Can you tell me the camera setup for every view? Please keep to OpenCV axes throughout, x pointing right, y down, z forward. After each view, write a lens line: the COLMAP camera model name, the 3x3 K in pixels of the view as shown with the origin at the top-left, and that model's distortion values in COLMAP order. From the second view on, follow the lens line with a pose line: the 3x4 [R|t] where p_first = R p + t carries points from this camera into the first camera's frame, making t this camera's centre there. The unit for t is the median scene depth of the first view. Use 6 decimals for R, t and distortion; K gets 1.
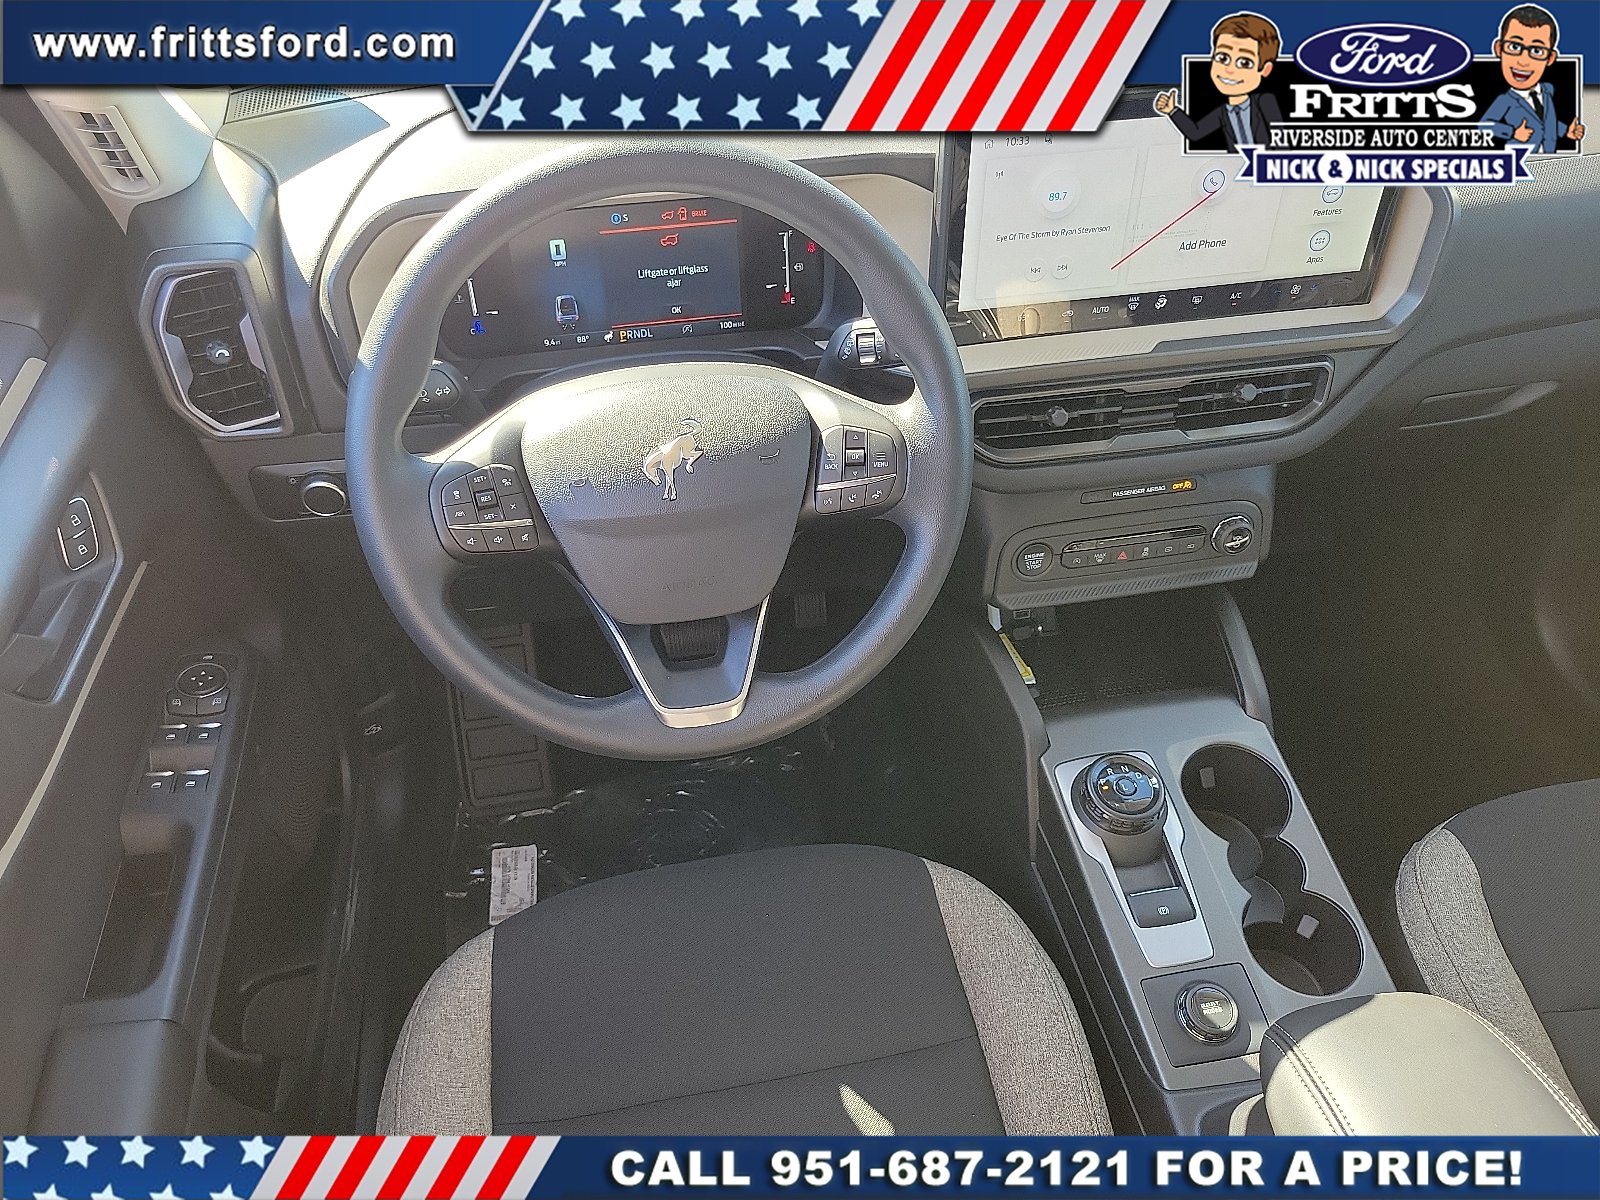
lens RADIAL K [[1197.6, 0, 800.0], [0, 1197.6, 600.0], [0, 0, 1]] dist [0.002951, -0.003057]
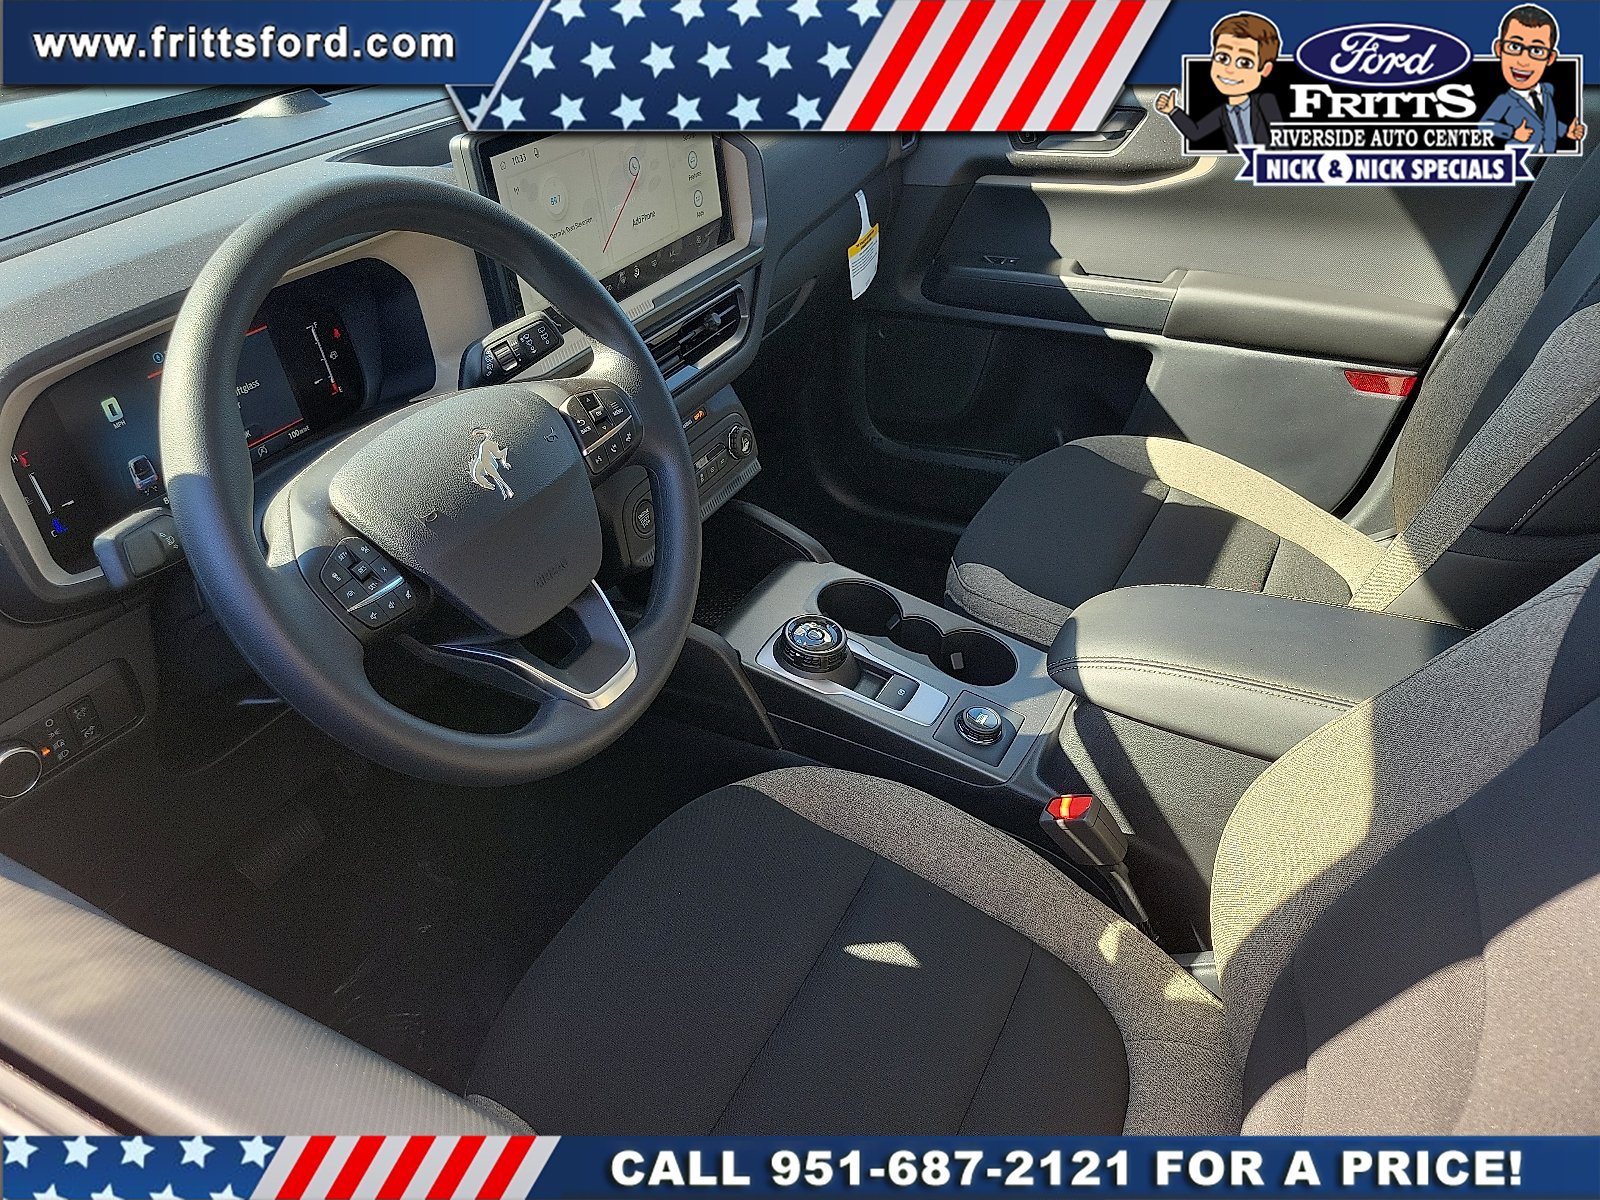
lens RADIAL K [[1197.6, 0, 800.0], [0, 1197.6, 600.0], [0, 0, 1]] dist [0.002951, -0.003057]
pose [[0.621753, -0.447026, 0.643110, -0.503199], [0.546289, 0.835924, 0.052903, 0.054888], [-0.561240, 0.318432, 0.763944, 0.079591]]
